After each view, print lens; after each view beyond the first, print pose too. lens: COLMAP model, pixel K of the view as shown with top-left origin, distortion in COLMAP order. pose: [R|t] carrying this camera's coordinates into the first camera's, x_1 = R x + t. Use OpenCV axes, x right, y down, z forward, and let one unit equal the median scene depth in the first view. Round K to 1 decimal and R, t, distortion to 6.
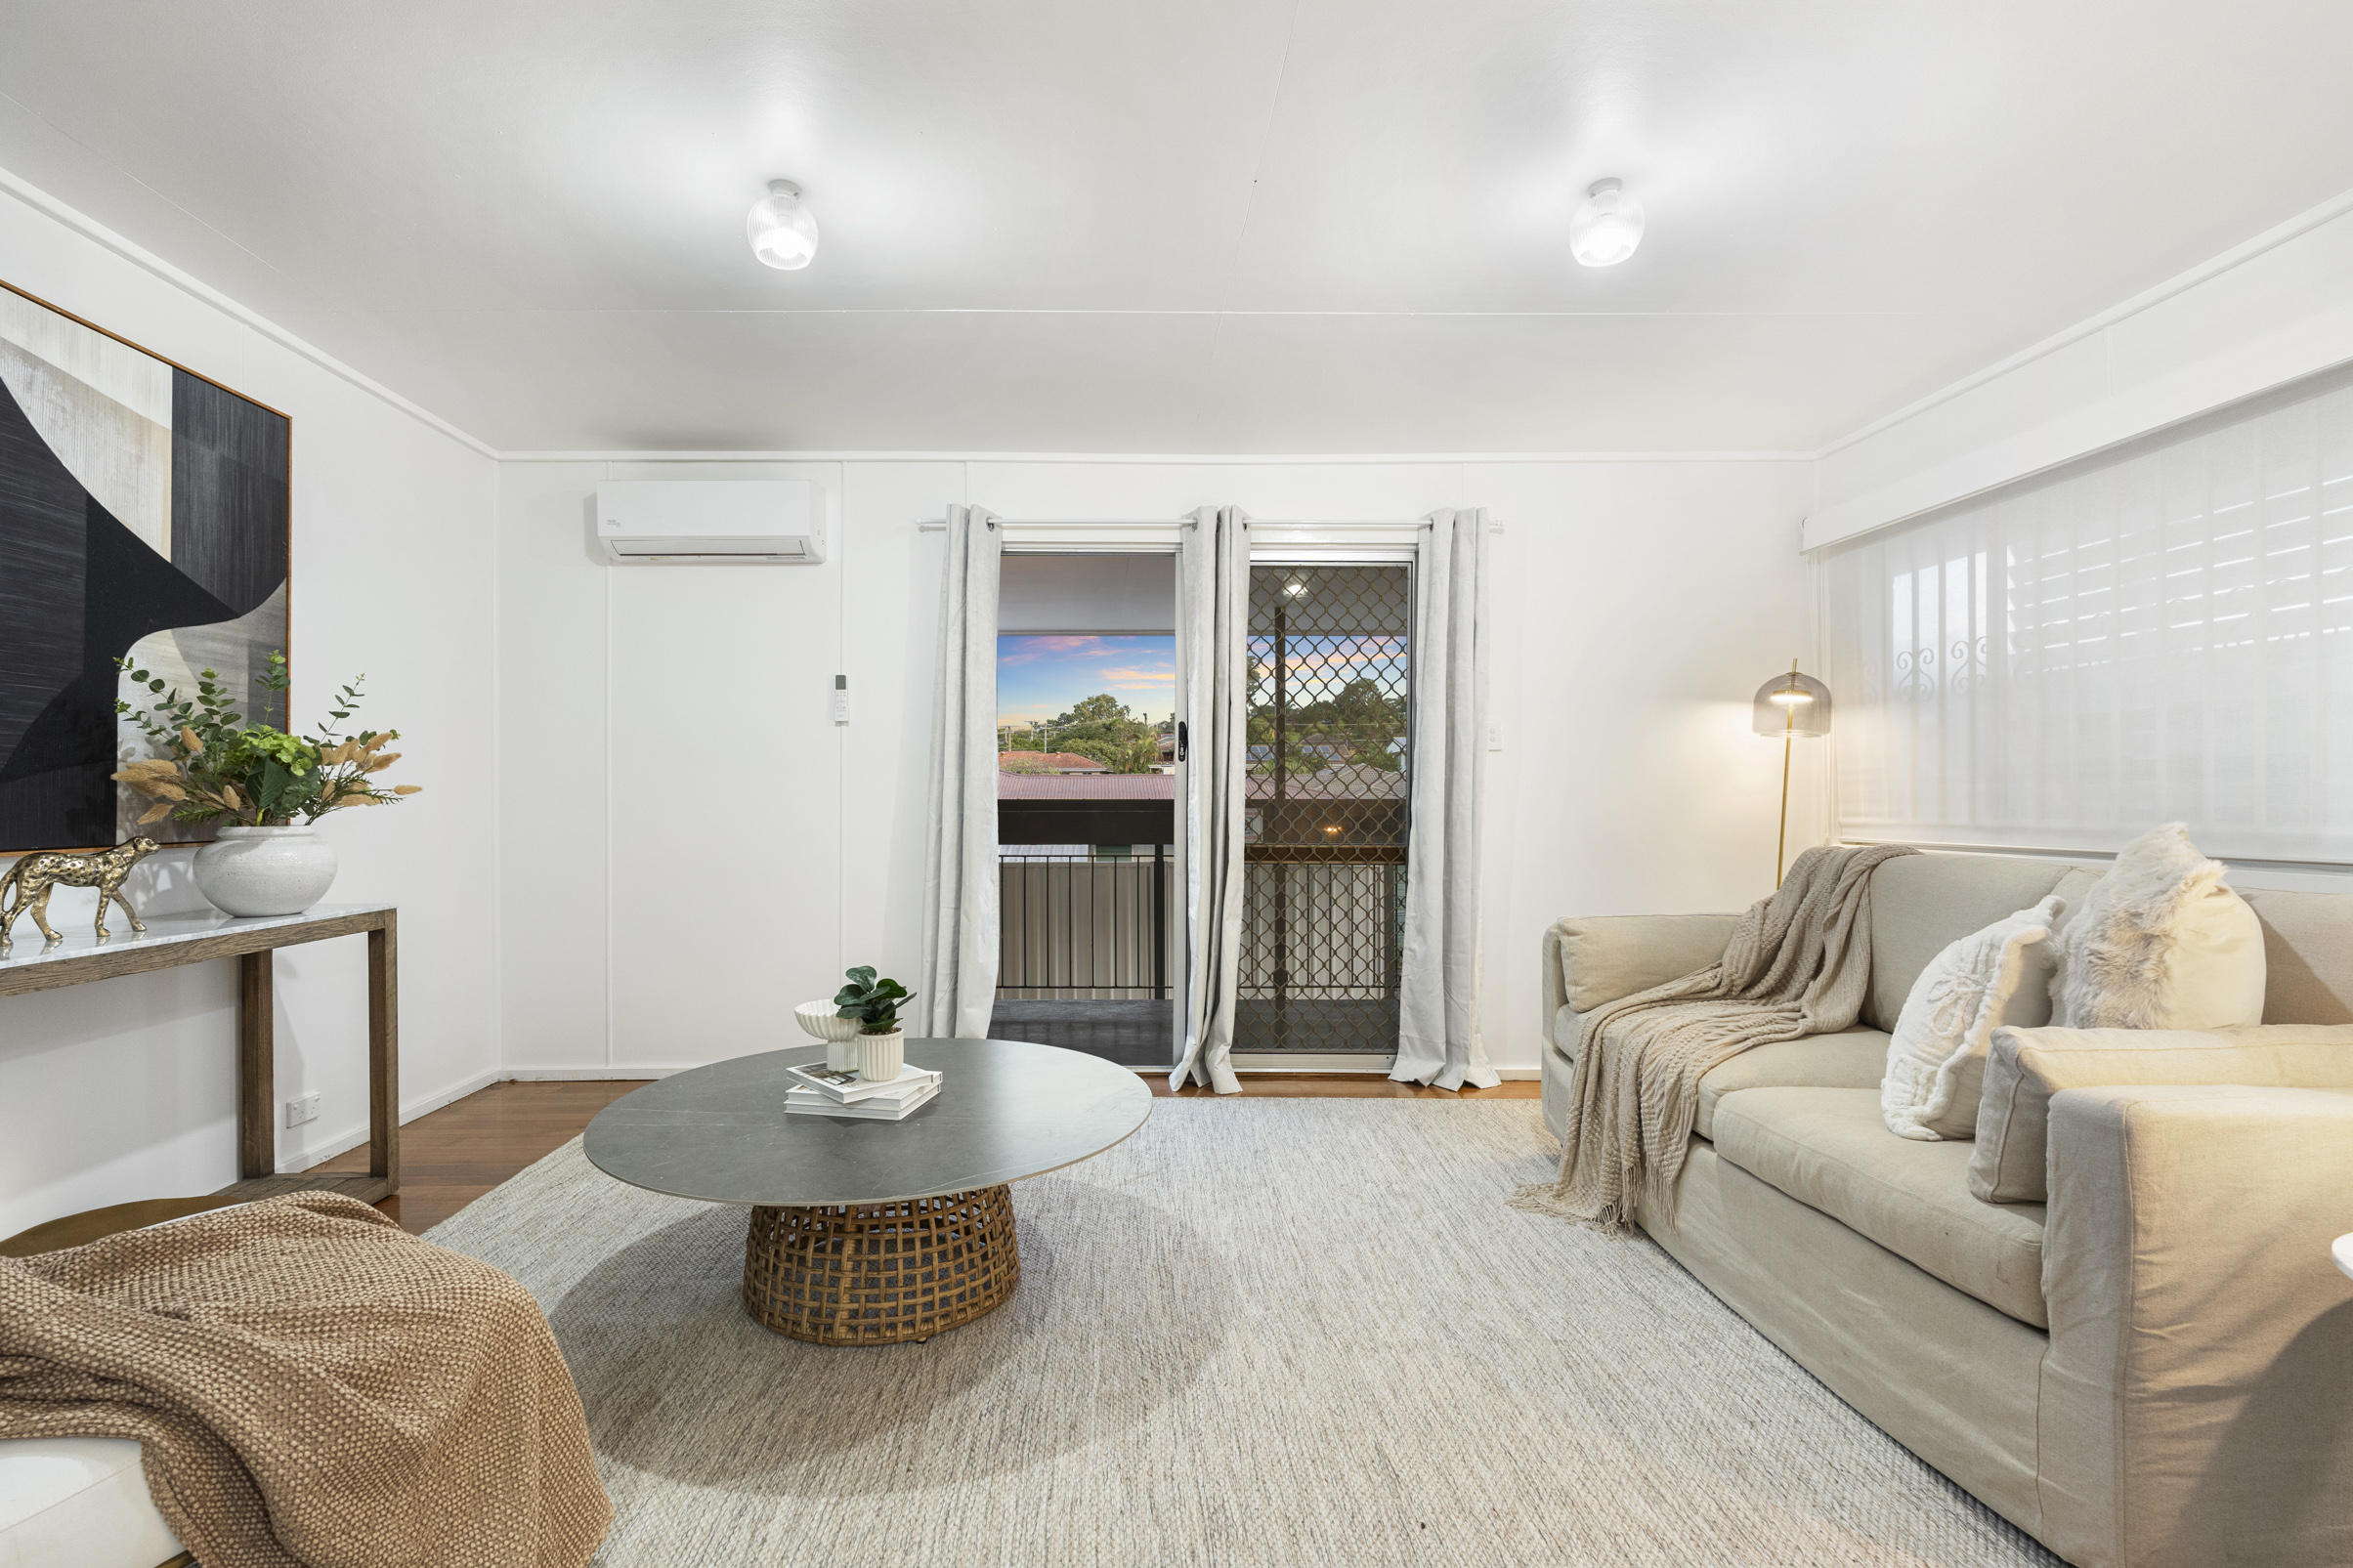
lens RADIAL K [[1068.0, 0, 1104.6], [0, 1068.0, 801.6], [0, 0, 1]] dist [-0.002510, -0.000397]
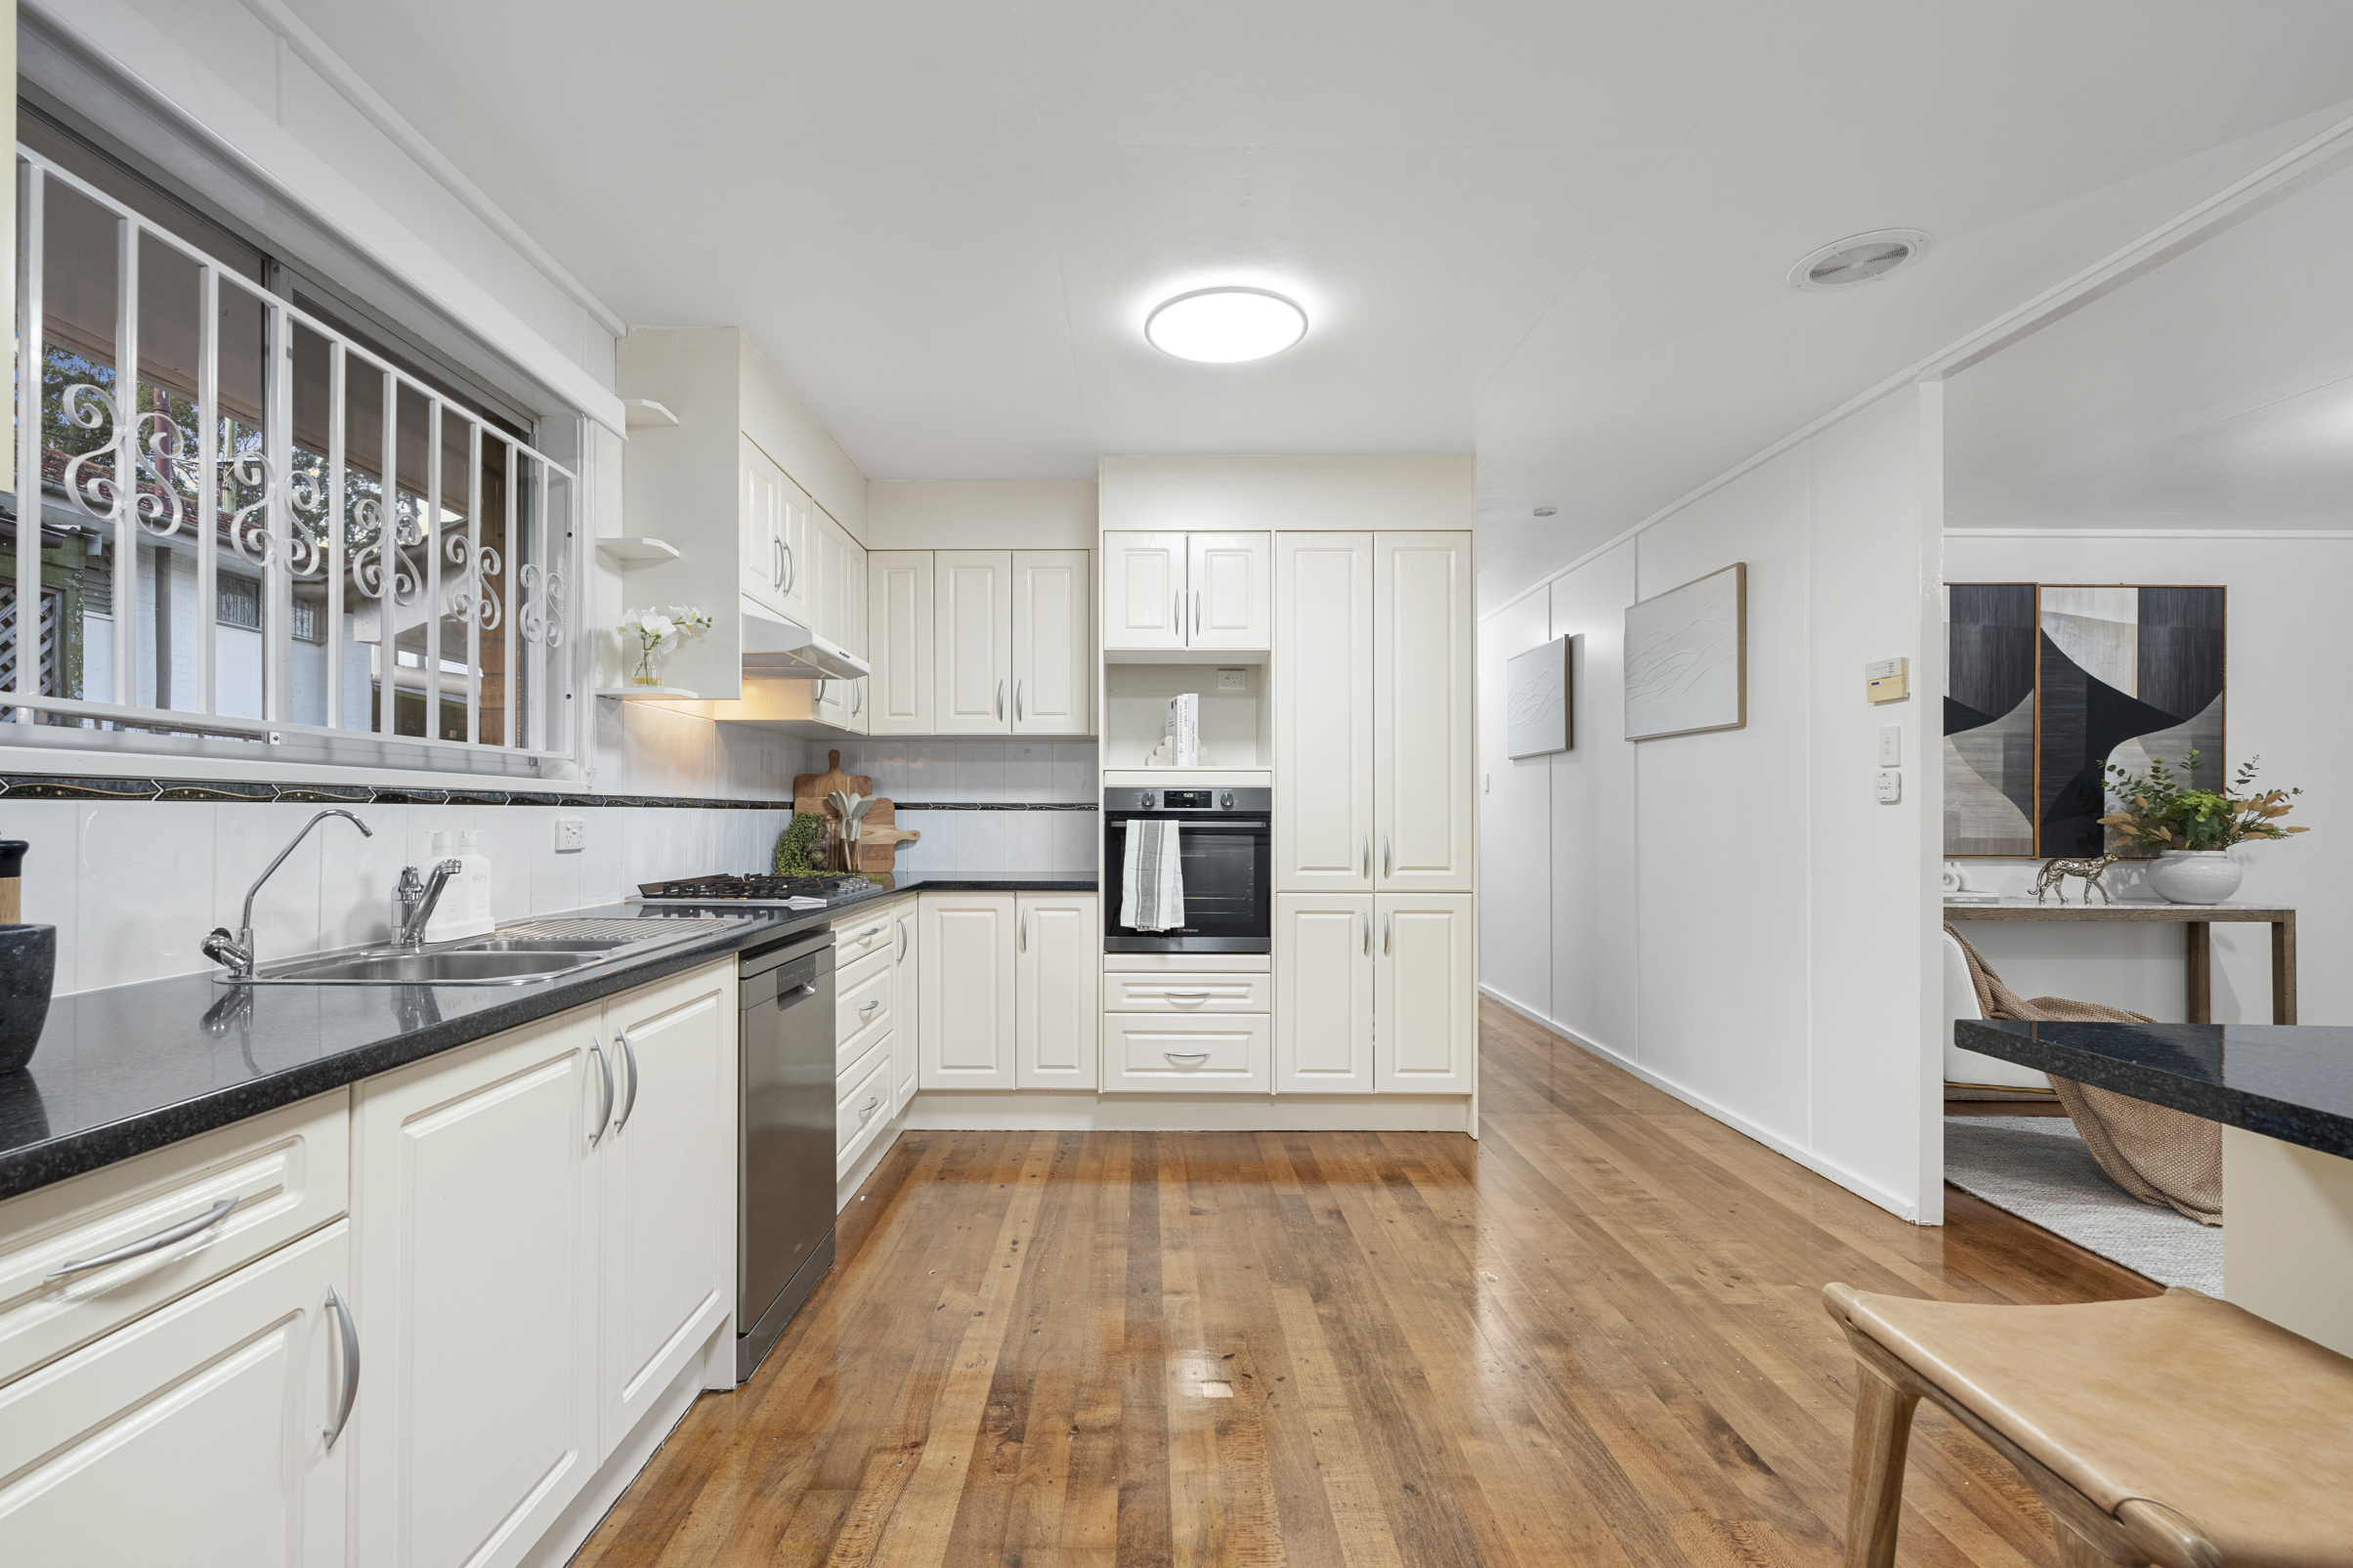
lens RADIAL K [[1064.9, 0, 1122.0], [0, 1064.9, 797.5], [0, 0, 1]] dist [-0.000494, -0.000351]
pose [[-0.003843, -0.009441, -0.999948, 0.921044], [-0.006977, 0.999931, -0.009414, -0.033440], [0.999968, 0.006941, -0.003909, -0.696606]]
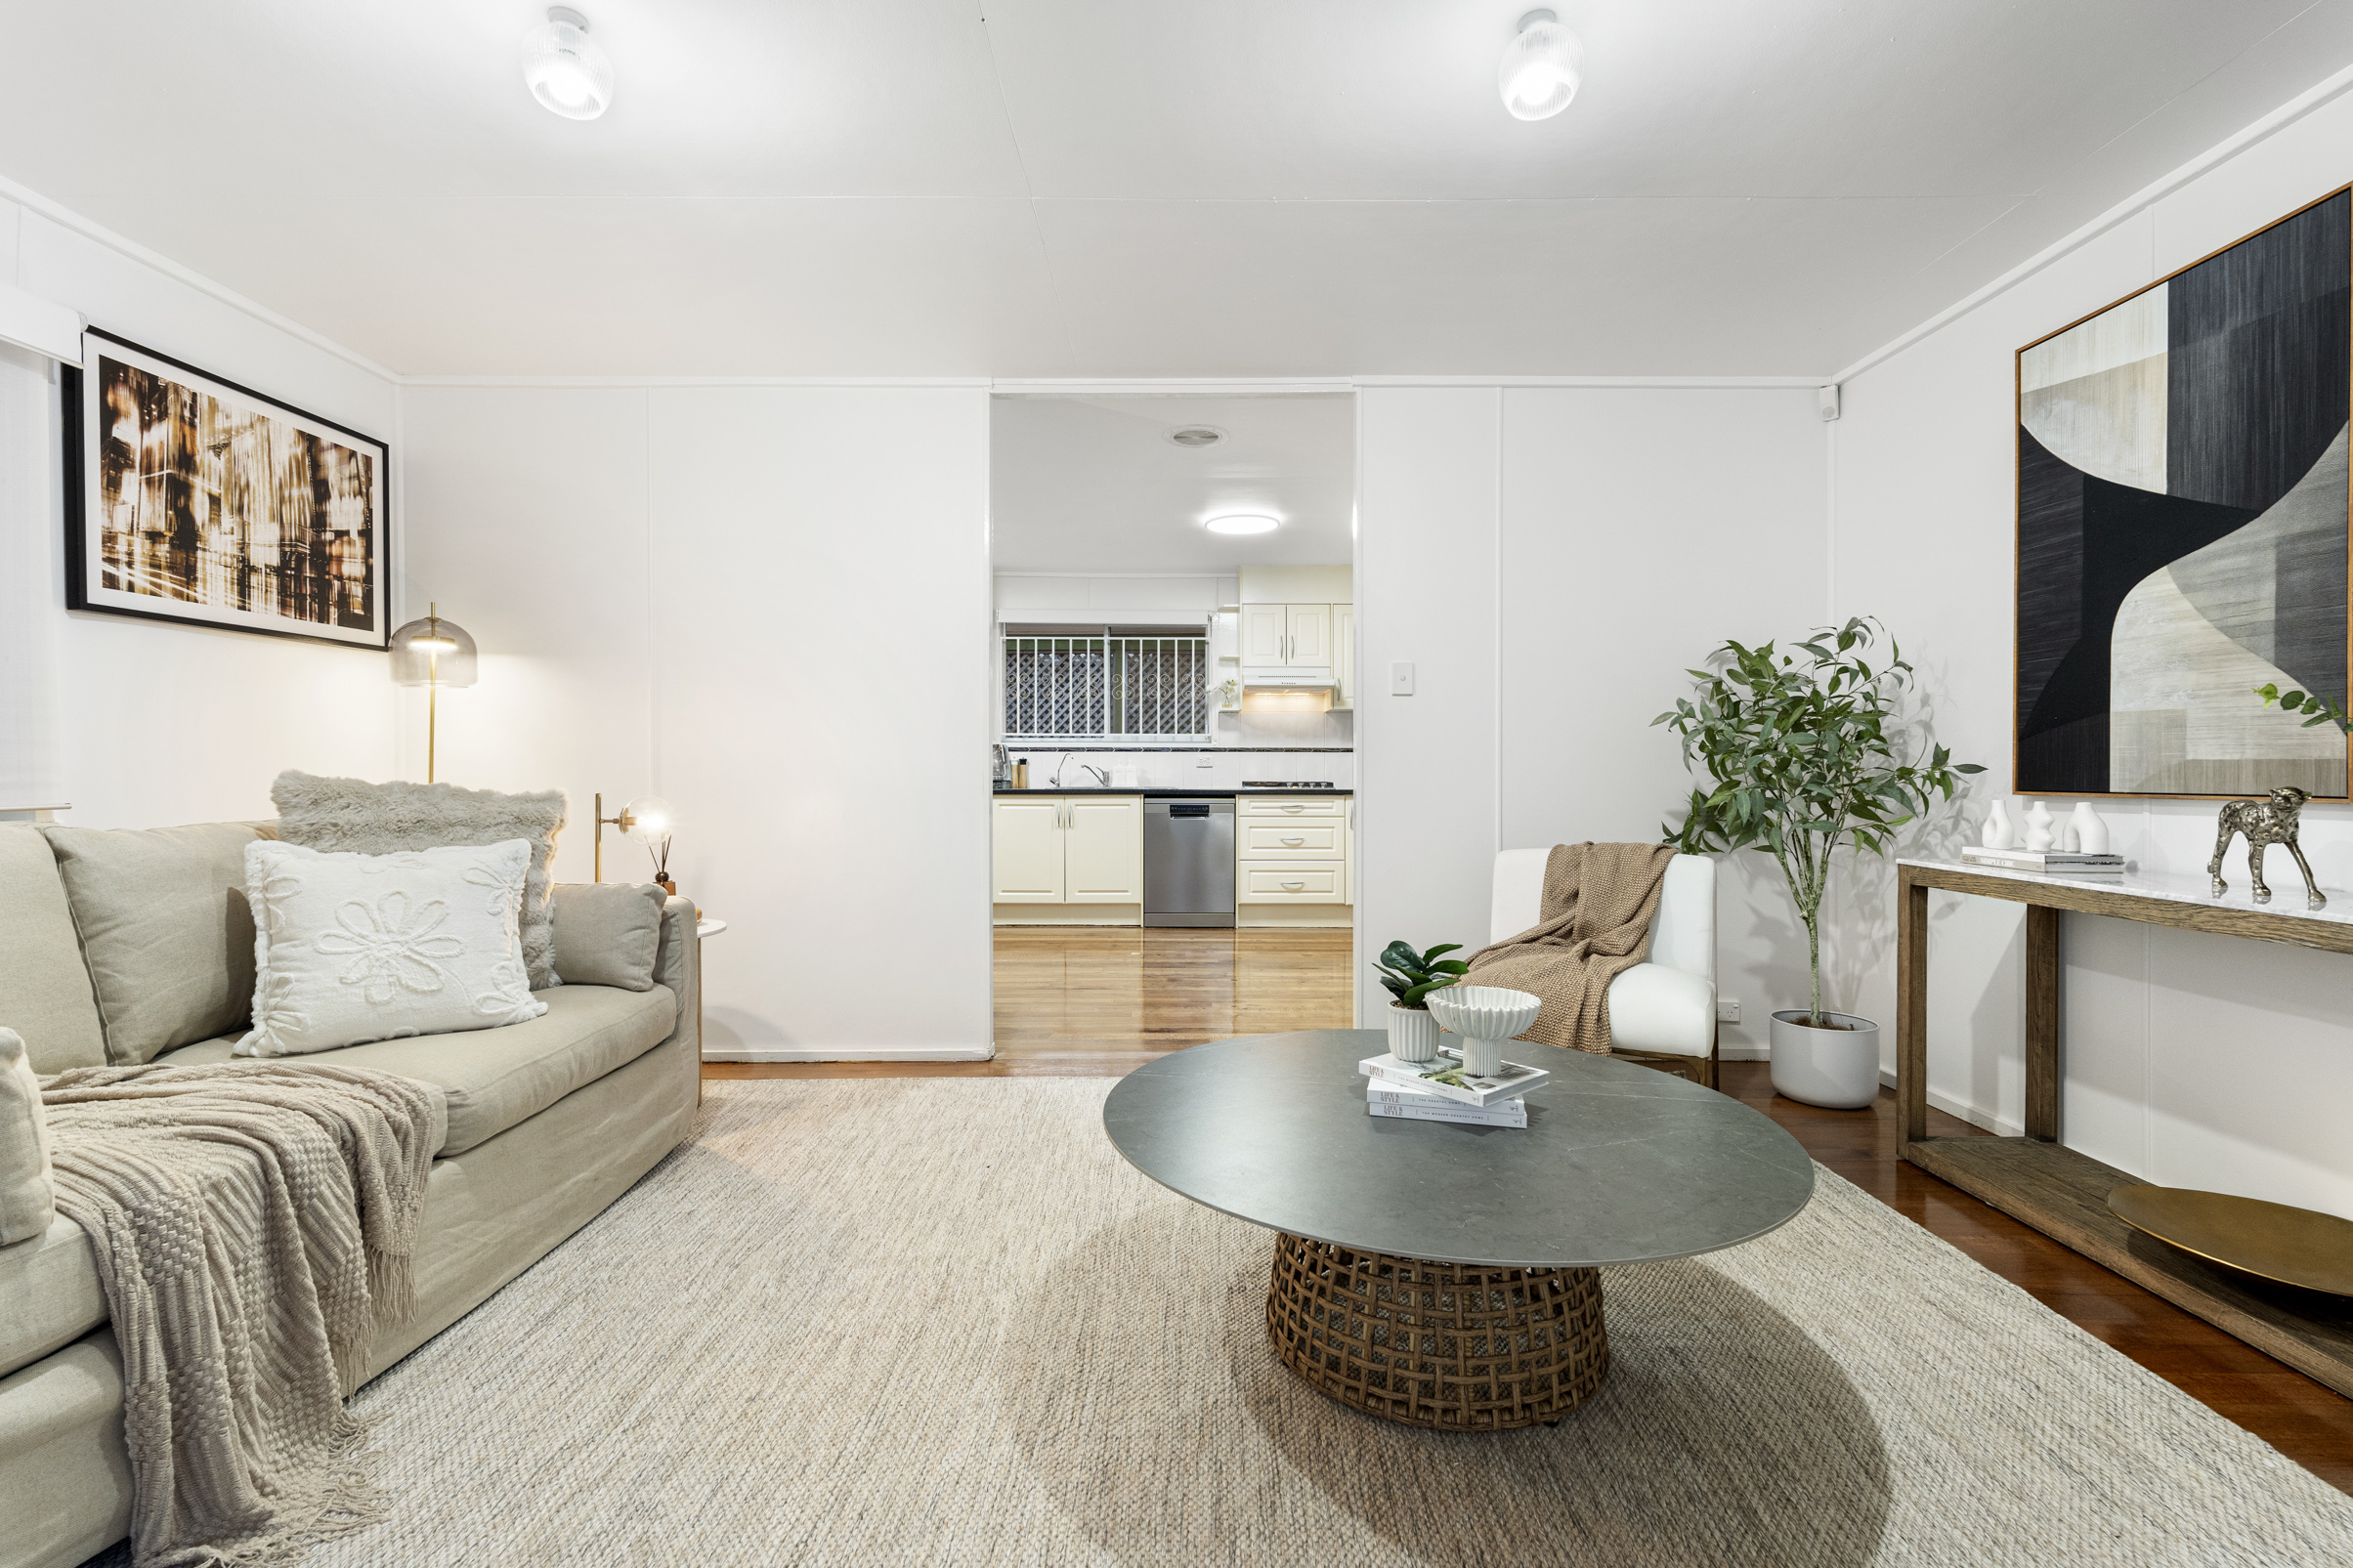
lens RADIAL K [[1037.7, 0, 1181.6], [0, 1037.7, 759.7], [0, 0, 1]] dist [-0.000388, 0.000204]
pose [[-0.999995, 0.001892, 0.002476, -0.015495], [0.001872, 0.999965, -0.008148, 0.013743], [-0.002491, -0.008143, -0.999964, 1.642809]]
